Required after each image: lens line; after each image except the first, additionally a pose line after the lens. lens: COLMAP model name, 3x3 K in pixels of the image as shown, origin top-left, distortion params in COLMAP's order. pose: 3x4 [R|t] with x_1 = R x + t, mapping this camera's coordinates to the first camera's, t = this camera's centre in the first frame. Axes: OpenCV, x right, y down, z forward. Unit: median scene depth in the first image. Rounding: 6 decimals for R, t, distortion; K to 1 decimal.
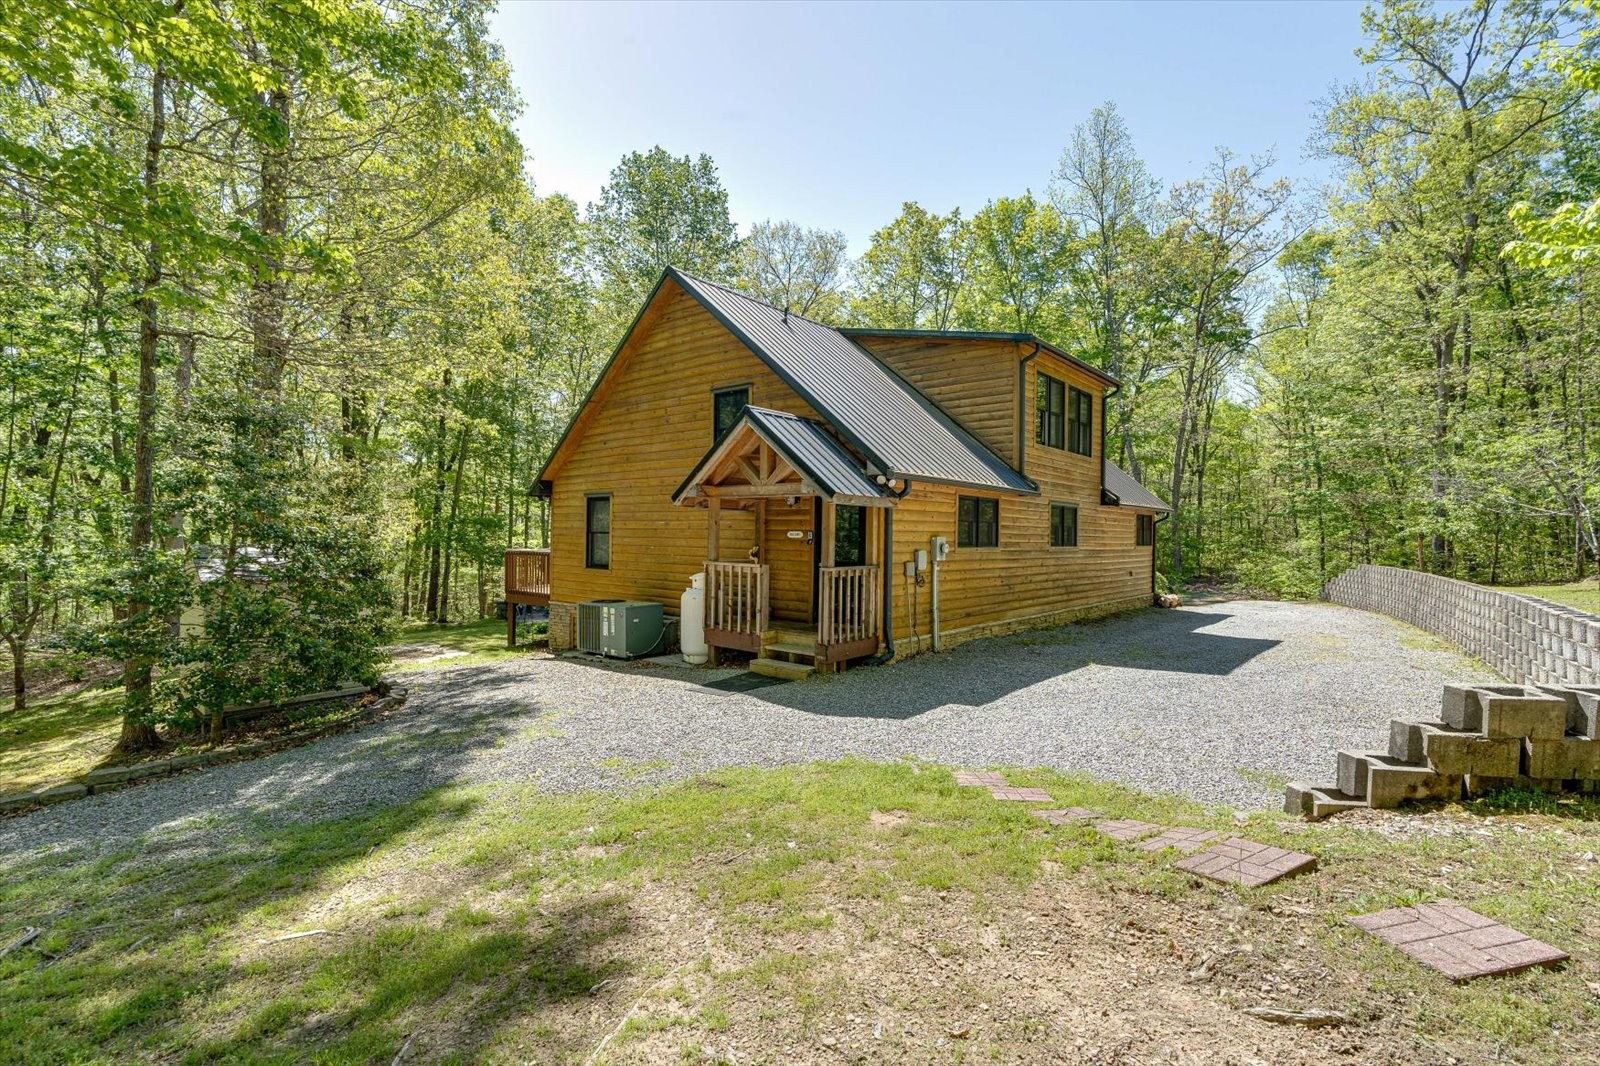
lens RADIAL K [[731.8, 0, 791.7], [0, 731.8, 534.0], [0, 0, 1]] dist [-0.002856, 0.001266]
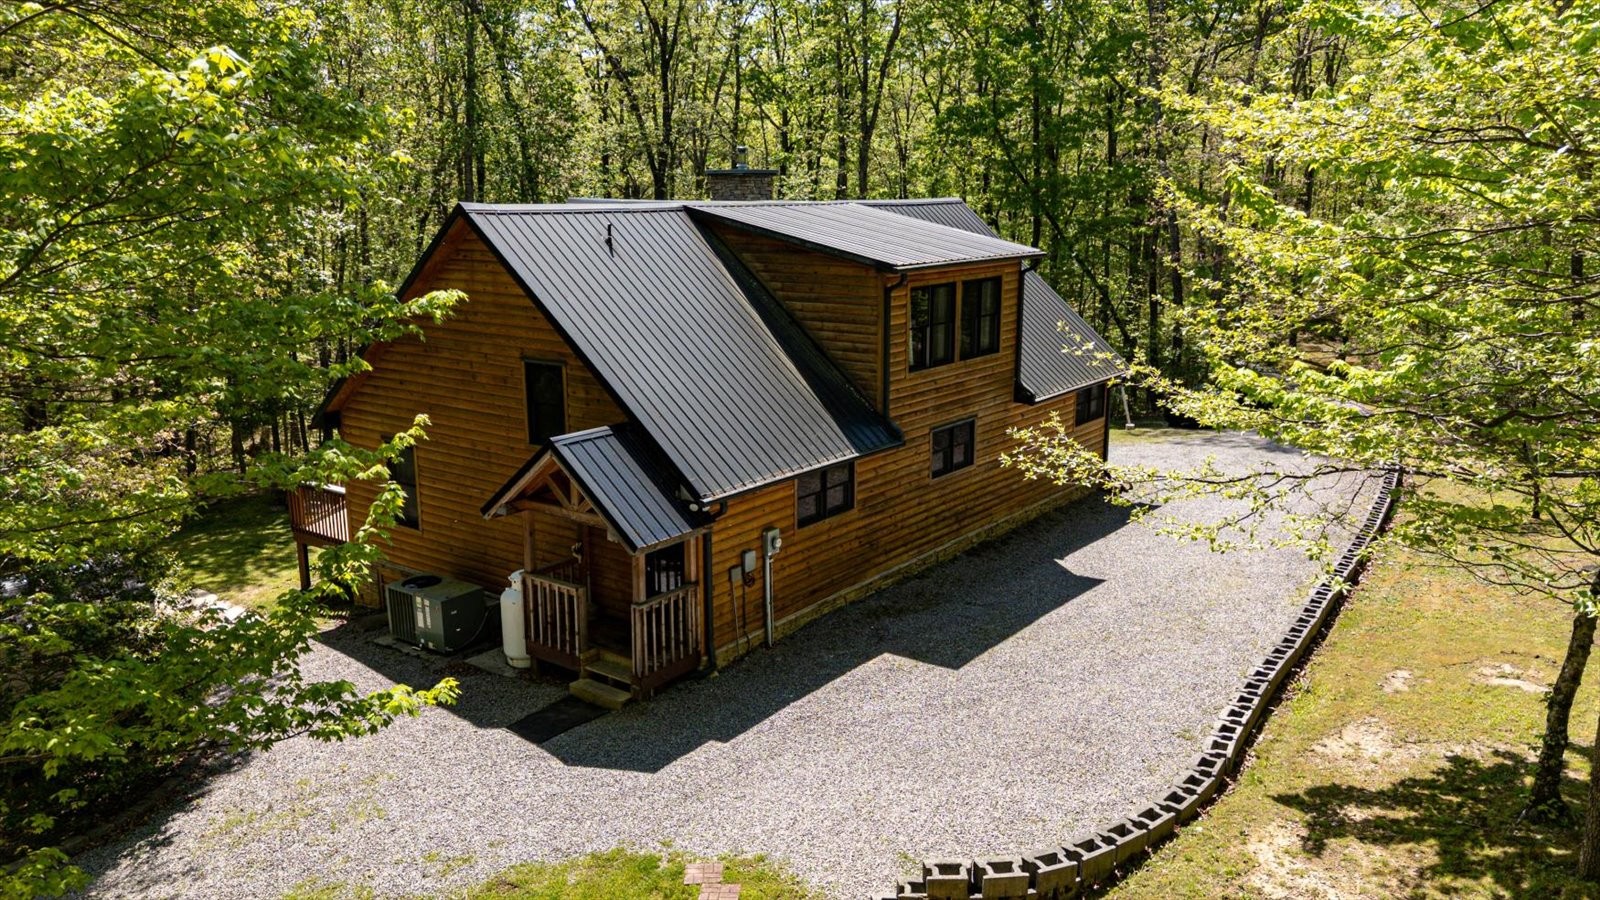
lens RADIAL K [[1160.6, 0, 805.3], [0, 1160.6, 448.7], [0, 0, 1]] dist [0.029956, -0.011888]
pose [[0.997397, -0.028165, 0.066382, 0.152200], [0.013815, 0.978149, 0.207443, -0.422297], [-0.070774, -0.205986, 0.975992, -0.465355]]
